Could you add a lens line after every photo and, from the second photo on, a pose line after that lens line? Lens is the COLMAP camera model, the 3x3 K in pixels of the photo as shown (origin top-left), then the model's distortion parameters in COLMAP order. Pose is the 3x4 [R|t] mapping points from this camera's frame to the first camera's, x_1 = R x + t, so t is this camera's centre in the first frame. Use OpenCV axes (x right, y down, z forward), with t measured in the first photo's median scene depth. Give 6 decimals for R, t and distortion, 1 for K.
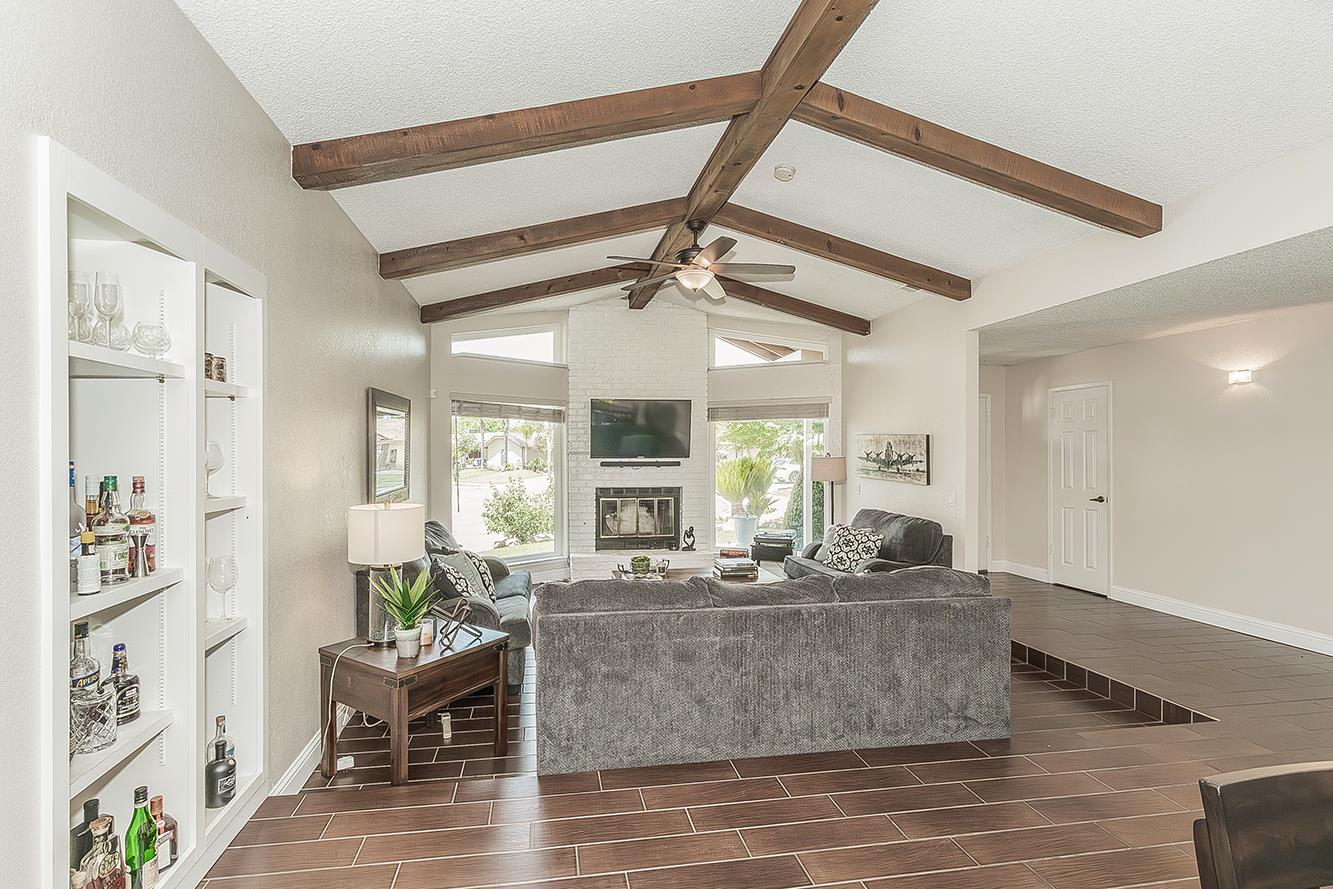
lens RADIAL K [[591.4, 0, 657.0], [0, 591.4, 450.2], [0, 0, 1]] dist [-0.001708, 0.000881]
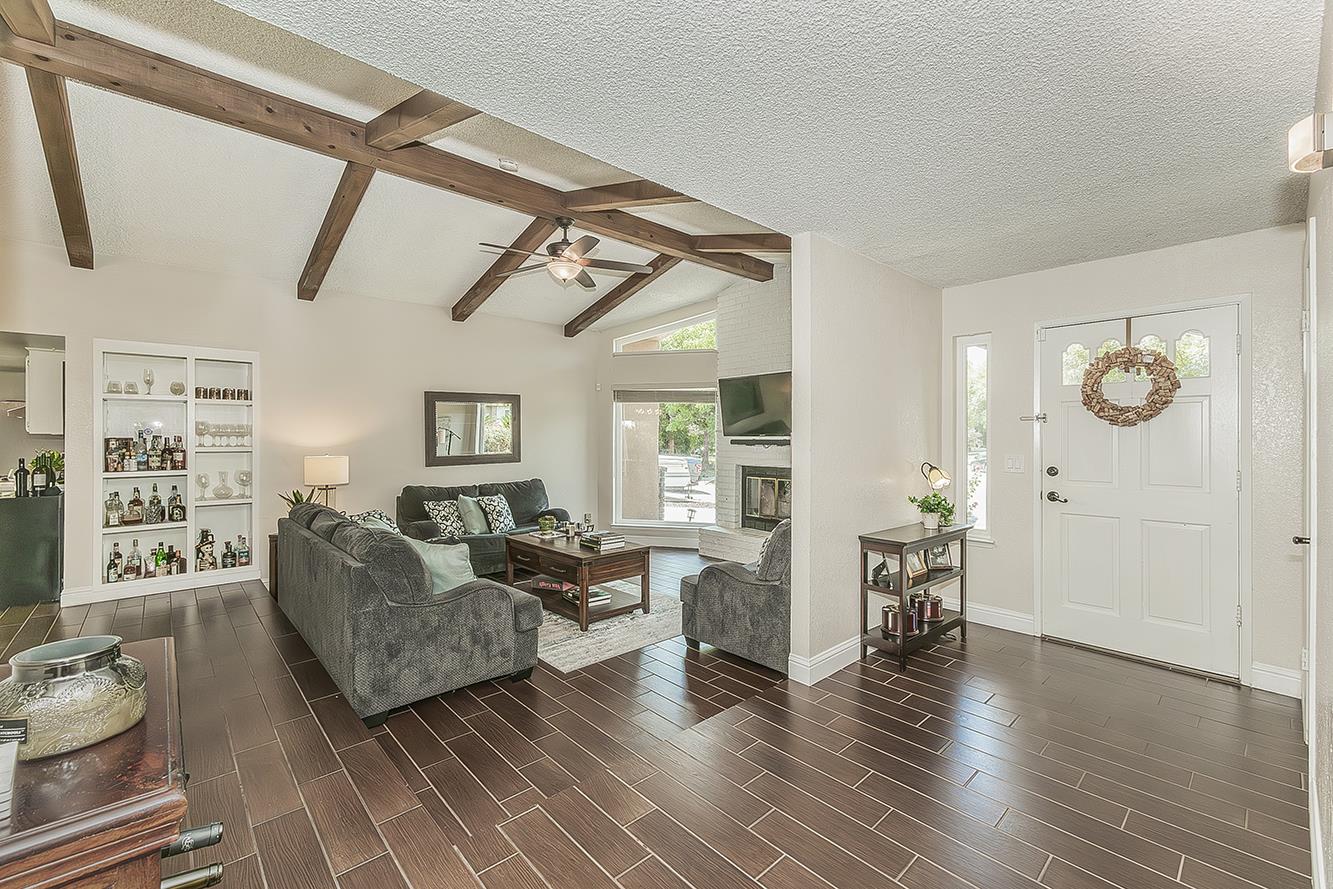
lens RADIAL K [[554.3, 0, 662.6], [0, 554.3, 435.3], [0, 0, 1]] dist [0.010562, 0.000305]
pose [[0.552135, -0.001356, -0.833754, 0.632317], [0.000768, 0.999999, -0.001118, 0.013245], [0.833754, -0.000023, 0.552136, 0.371100]]
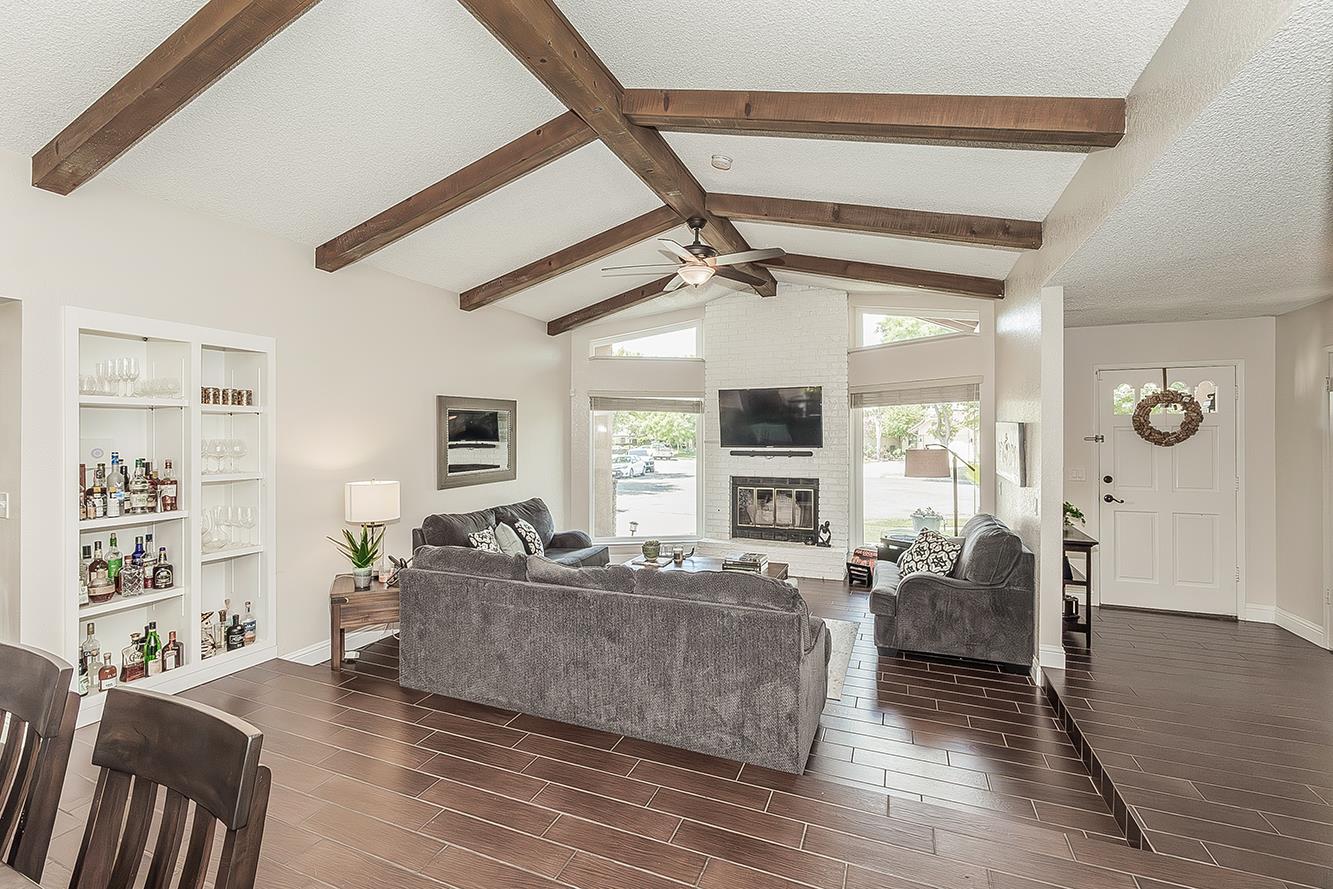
lens RADIAL K [[591.4, 0, 627.6], [0, 591.4, 433.3], [0, 0, 1]] dist [-0.001708, 0.000881]
pose [[0.845371, -0.002496, -0.534174, 0.298054], [0.000597, 0.999993, -0.003727, -0.006821], [0.534180, 0.002832, 0.845366, 0.041263]]
